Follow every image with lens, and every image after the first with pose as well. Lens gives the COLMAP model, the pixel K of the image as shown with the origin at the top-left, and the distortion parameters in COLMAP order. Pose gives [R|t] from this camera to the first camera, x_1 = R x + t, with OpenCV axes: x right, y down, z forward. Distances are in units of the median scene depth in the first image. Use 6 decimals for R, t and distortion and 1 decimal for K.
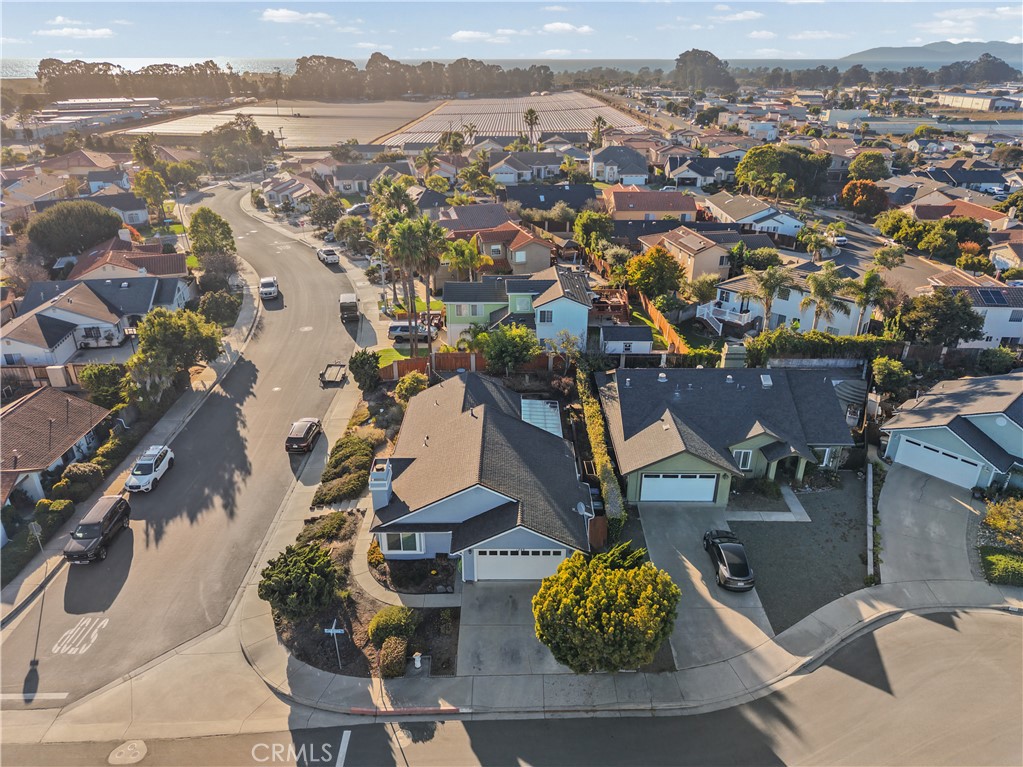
lens RADIAL K [[685.8, 0, 511.5], [0, 685.8, 383.5], [0, 0, 1]] dist [0.004273, -0.001325]
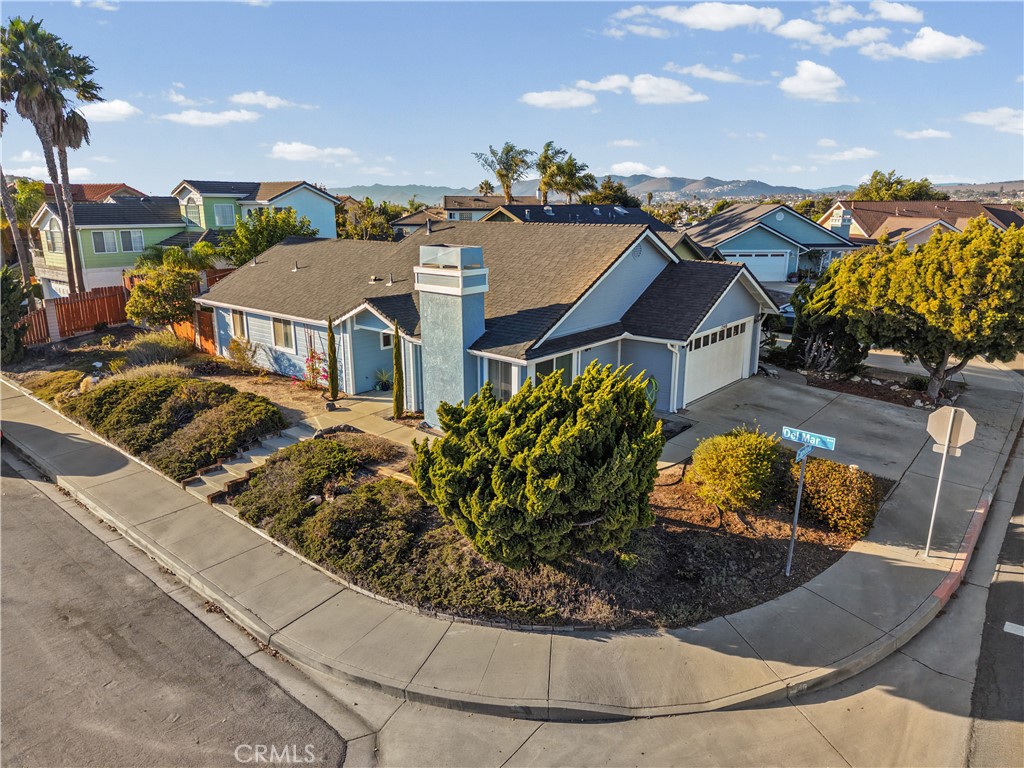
lens RADIAL K [[686.5, 0, 512.0], [0, 686.5, 384.0], [0, 0, 1]] dist [0.004273, -0.001325]
pose [[0.642497, -0.199193, 0.739945, -0.436949], [0.328726, 0.943906, -0.031334, 0.196013], [-0.692197, 0.263371, 0.671937, 0.584969]]
